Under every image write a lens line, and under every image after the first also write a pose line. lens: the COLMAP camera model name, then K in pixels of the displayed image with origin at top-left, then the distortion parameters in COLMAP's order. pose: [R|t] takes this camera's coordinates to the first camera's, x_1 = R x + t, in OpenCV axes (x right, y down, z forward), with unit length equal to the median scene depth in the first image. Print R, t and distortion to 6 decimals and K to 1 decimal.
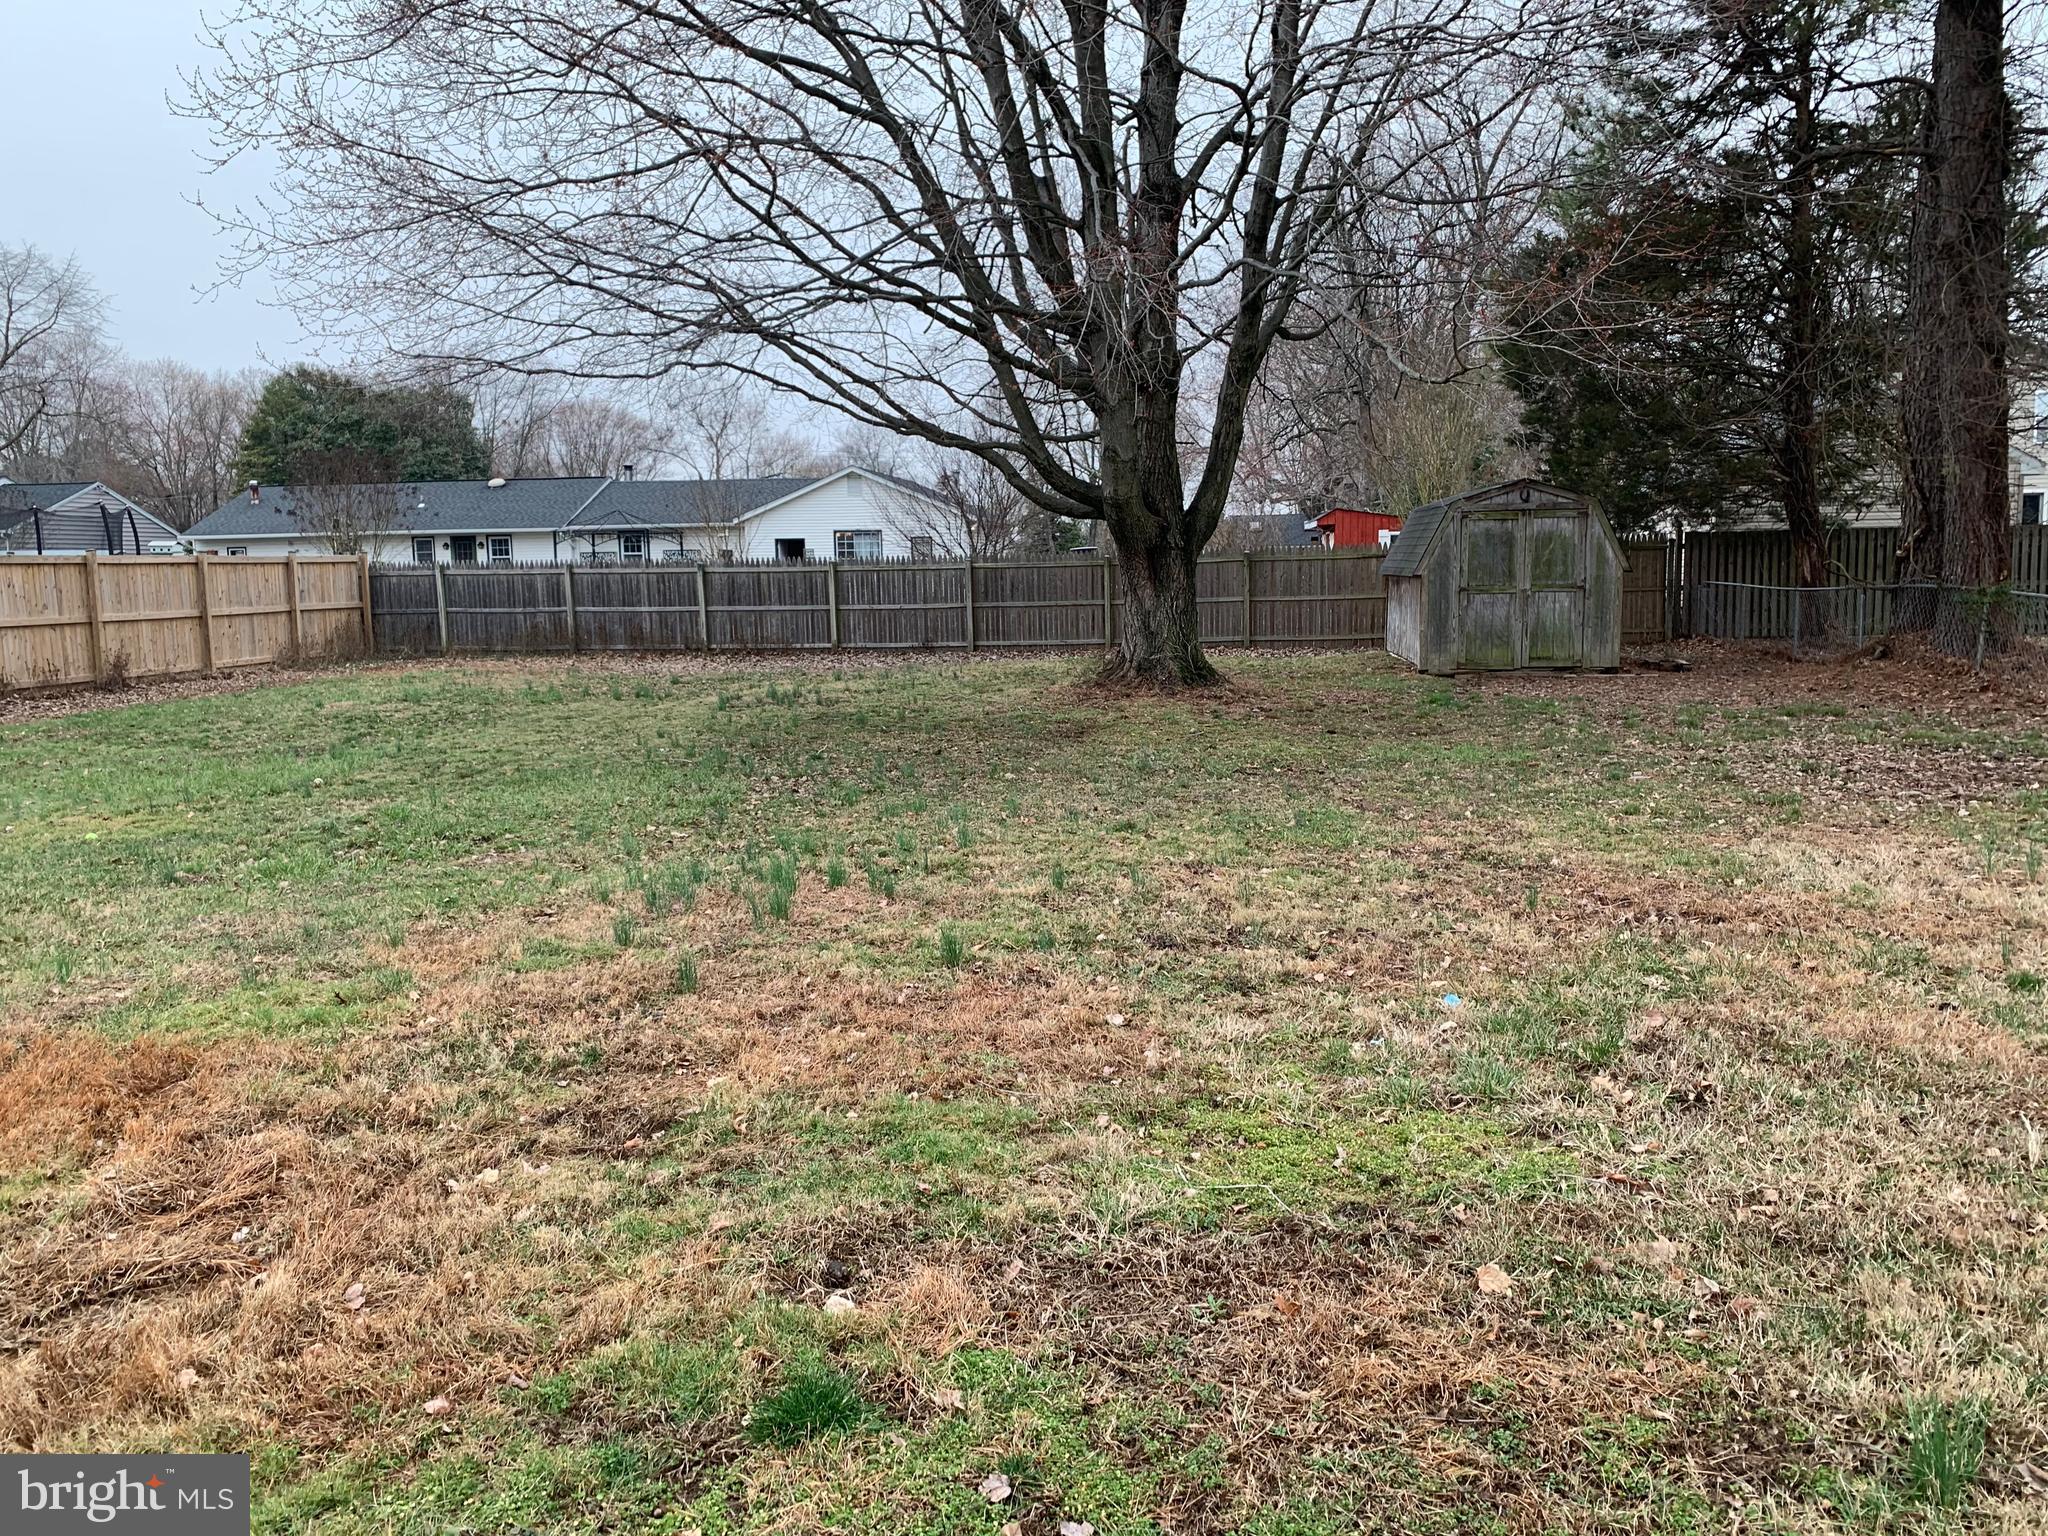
lens RADIAL K [[1553.0, 0, 1018.0], [0, 1553.0, 765.5], [0, 0, 1]] dist [0.005631, -0.005182]
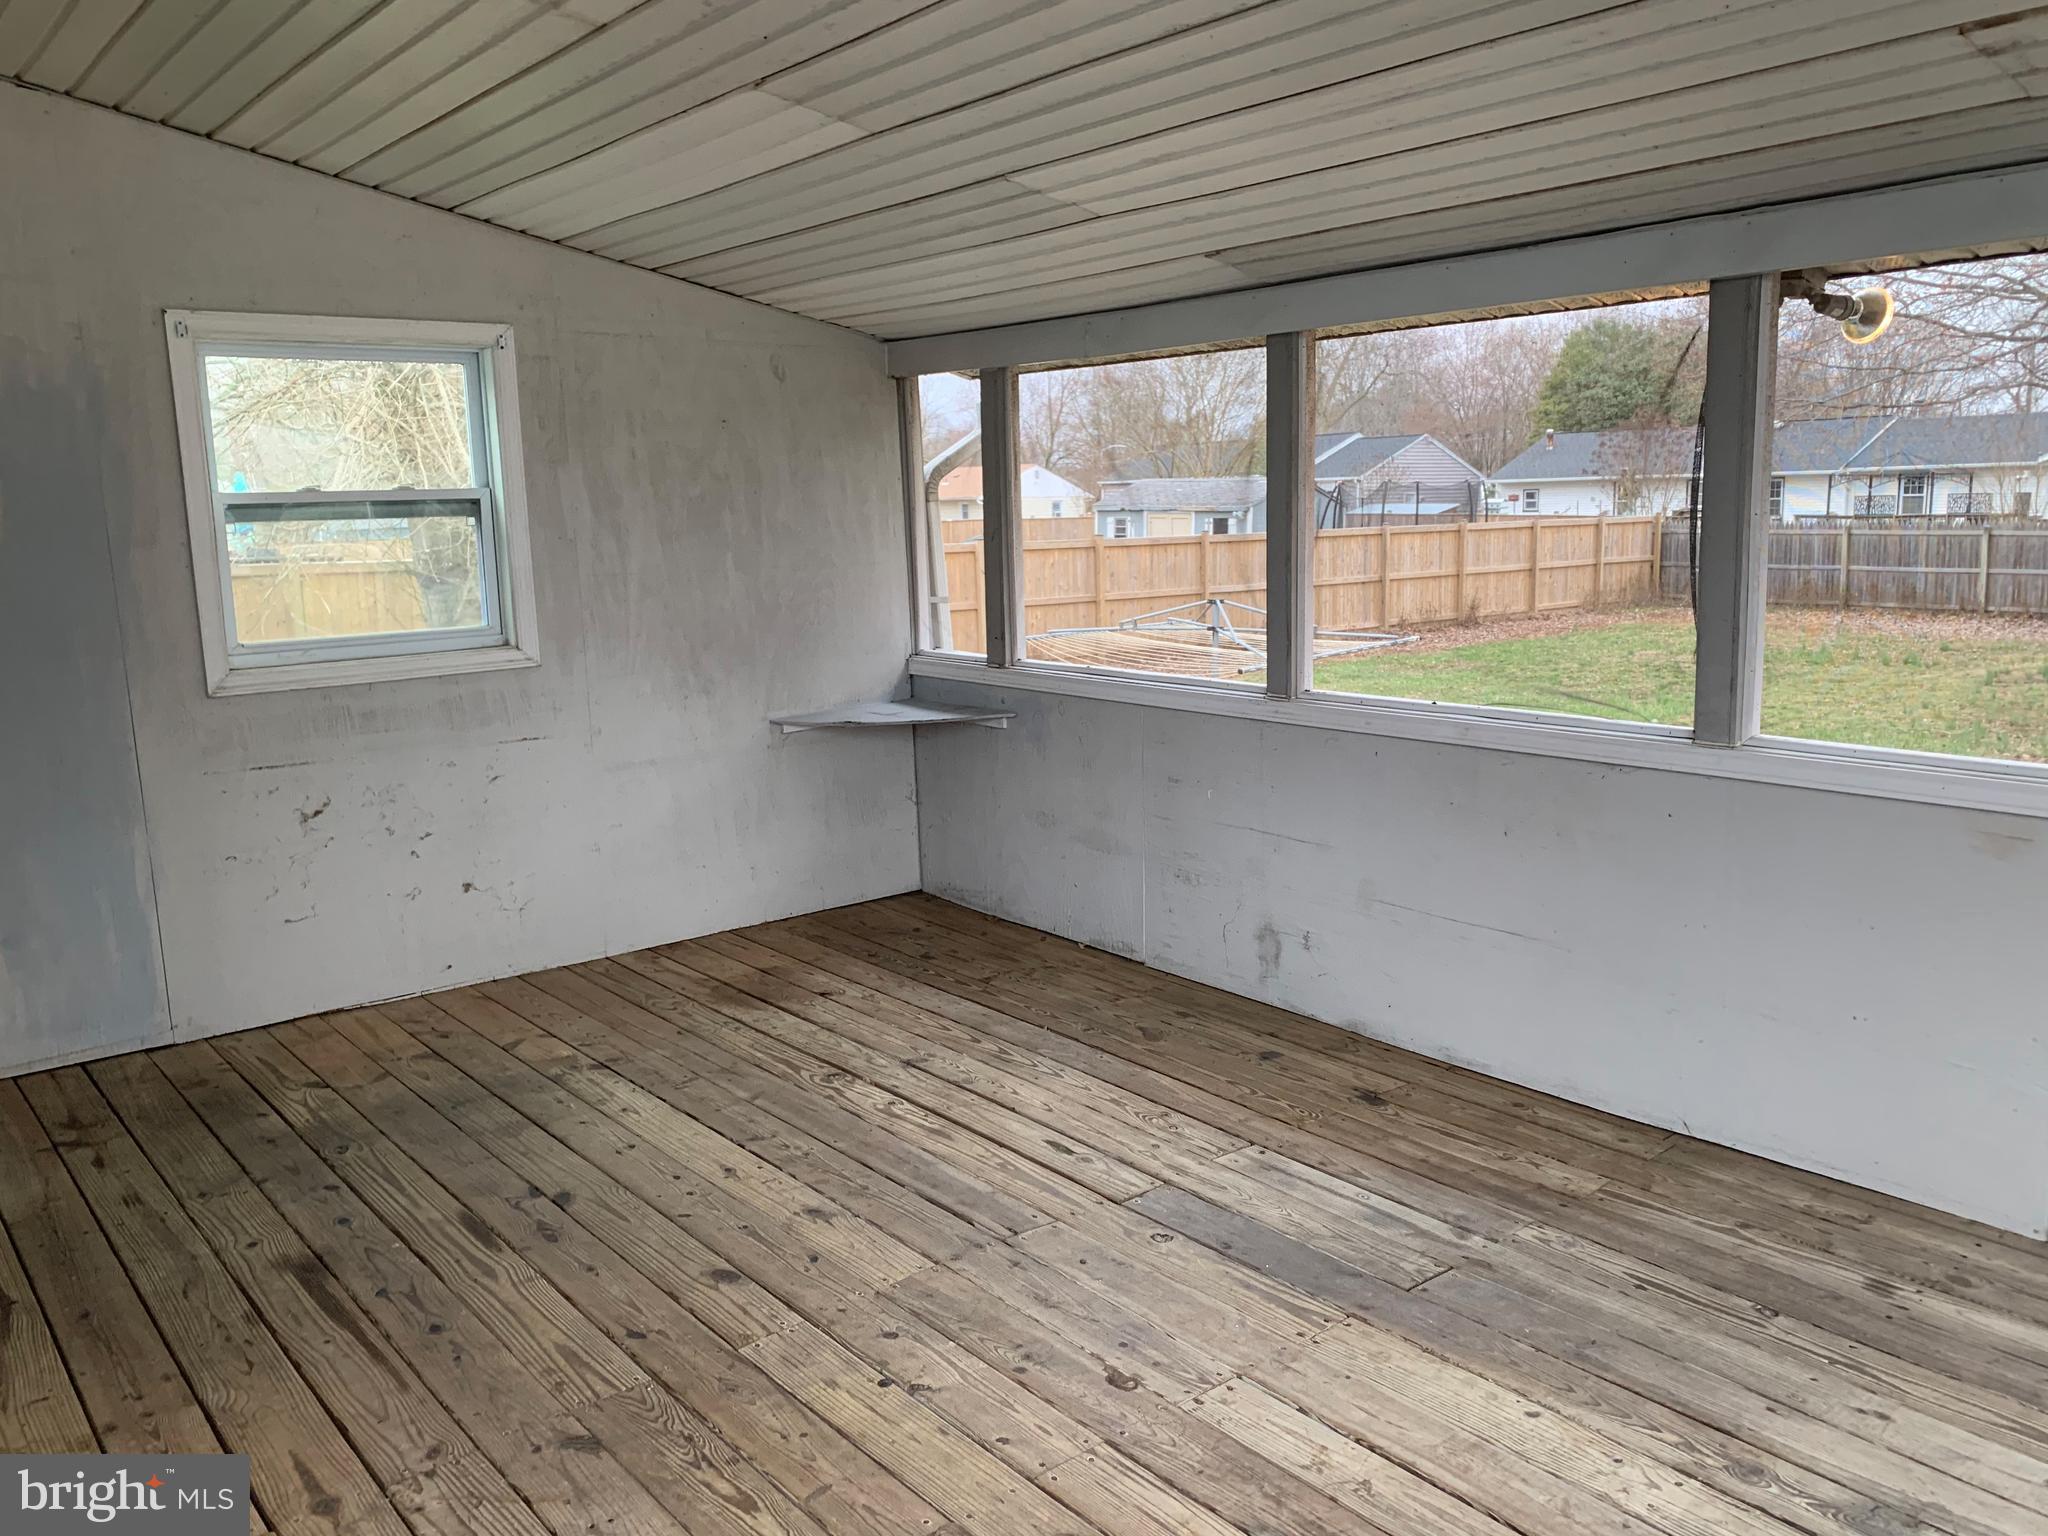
lens RADIAL K [[1566.3, 0, 1039.2], [0, 1566.3, 738.3], [0, 0, 1]] dist [0.078167, -0.105839]
pose [[0.741269, 0.109314, -0.662247, 0.050583], [-0.083923, 0.994001, 0.070138, -0.014997], [0.665941, 0.003587, 0.745995, -0.240617]]
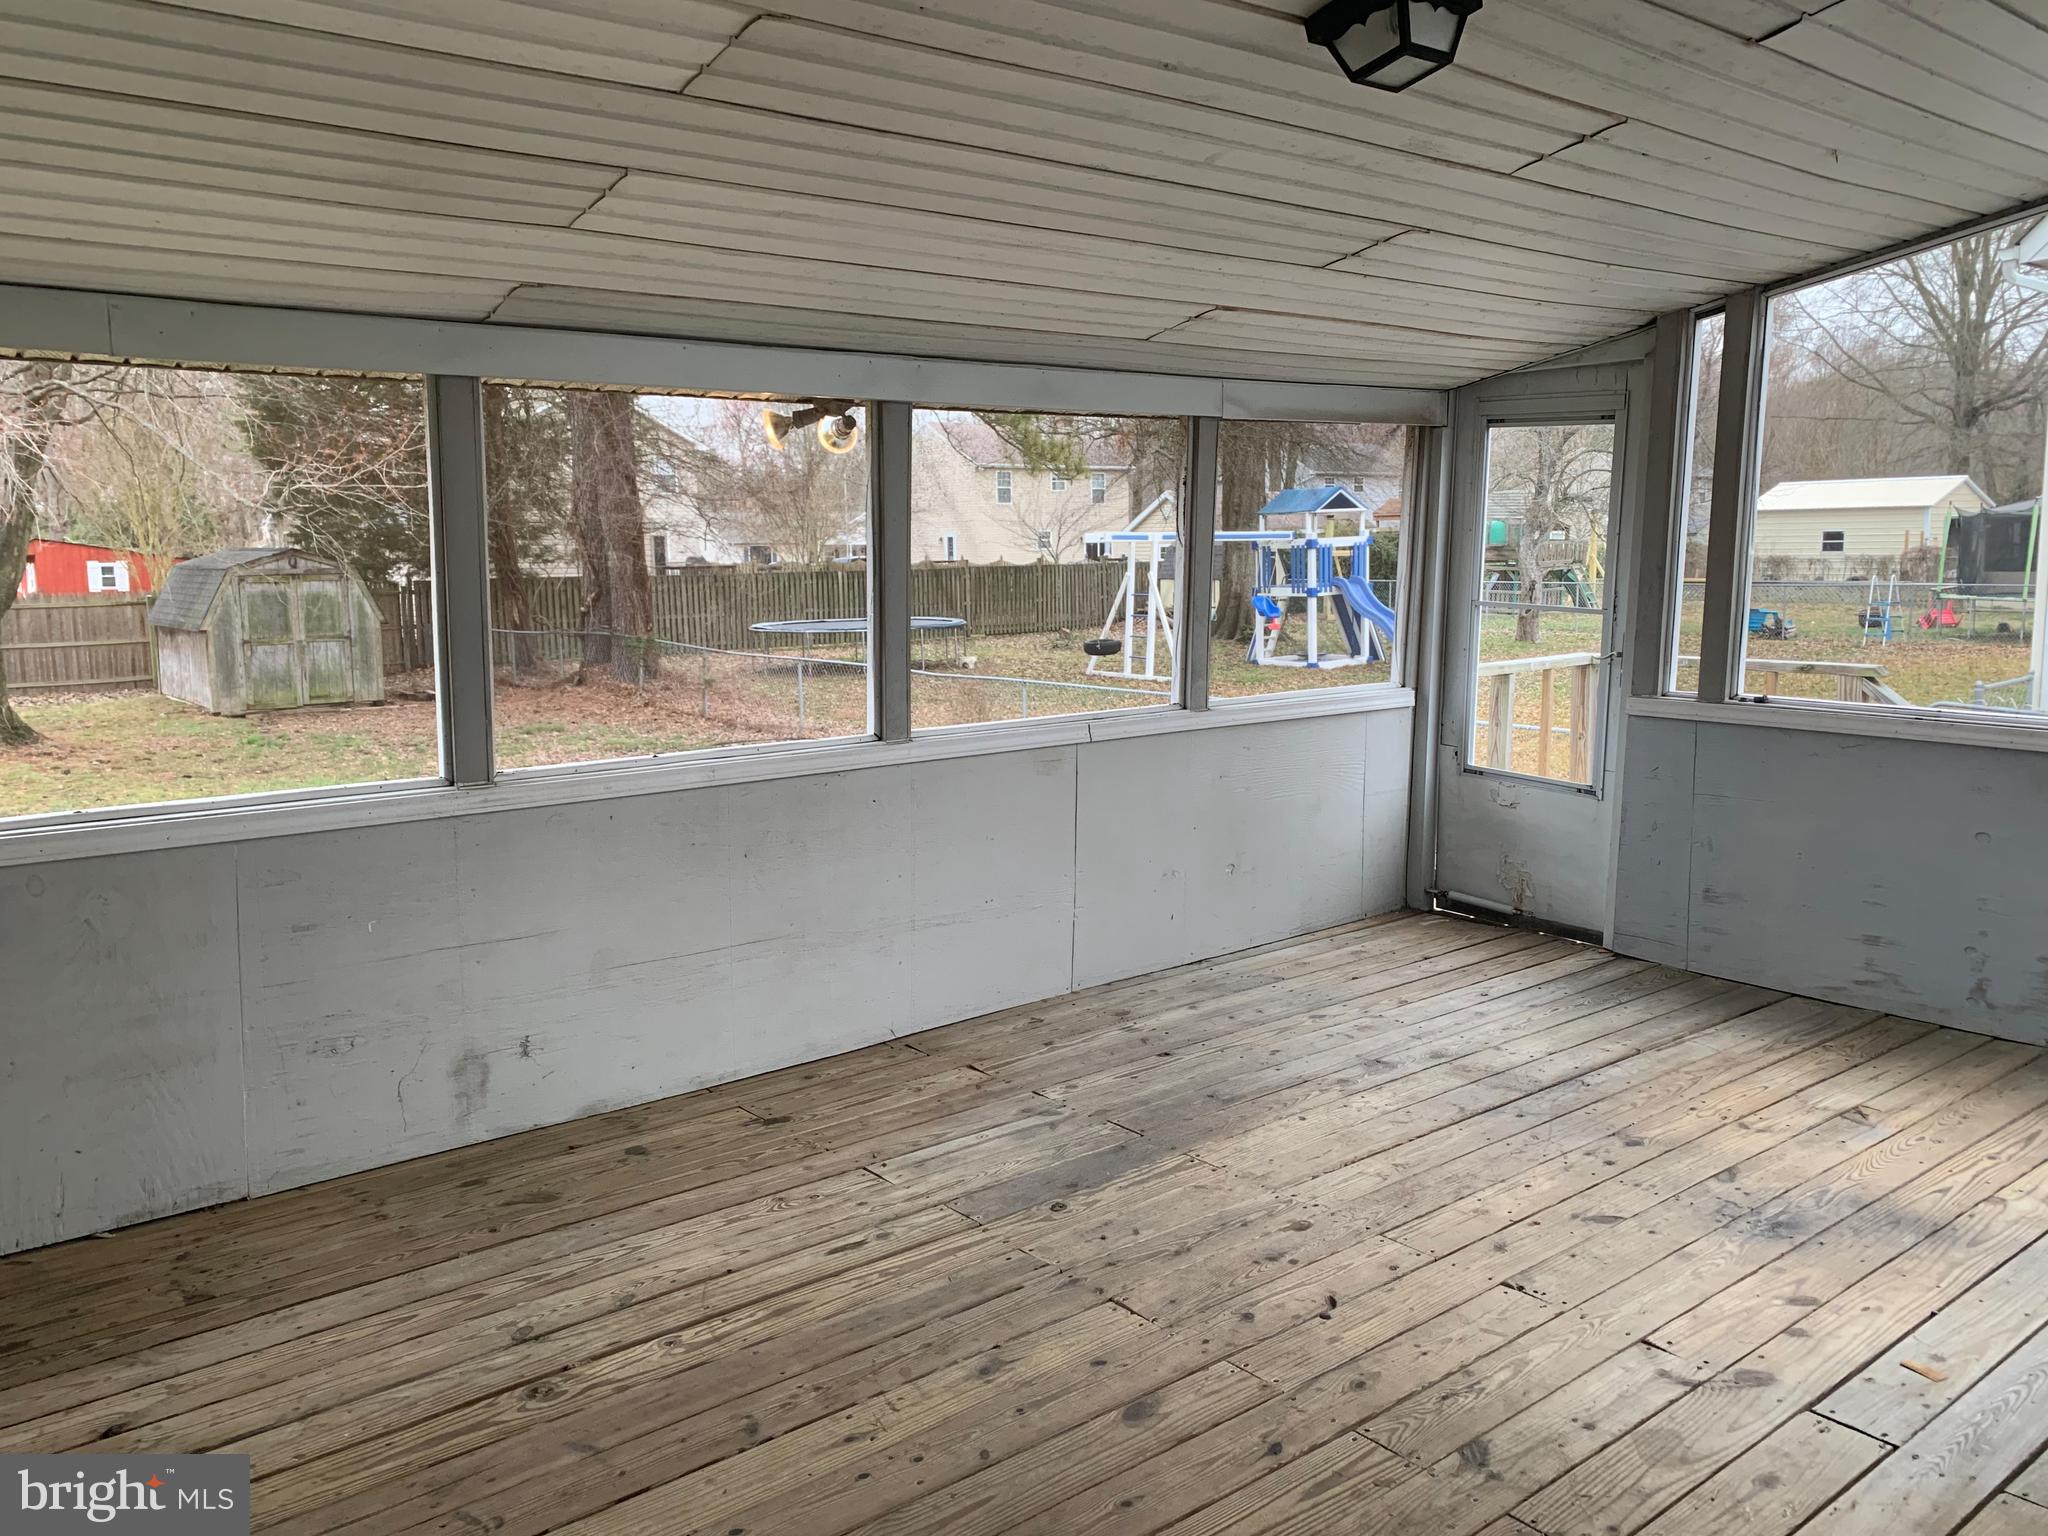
lens RADIAL K [[1549.6, 0, 1024.7], [0, 1549.6, 745.2], [0, 0, 1]] dist [0.084556, -0.115709]
pose [[0.695827, -0.079995, 0.713741, -0.153431], [0.089832, 0.995667, 0.024016, -0.011811], [-0.712570, 0.047406, 0.699998, -0.237406]]
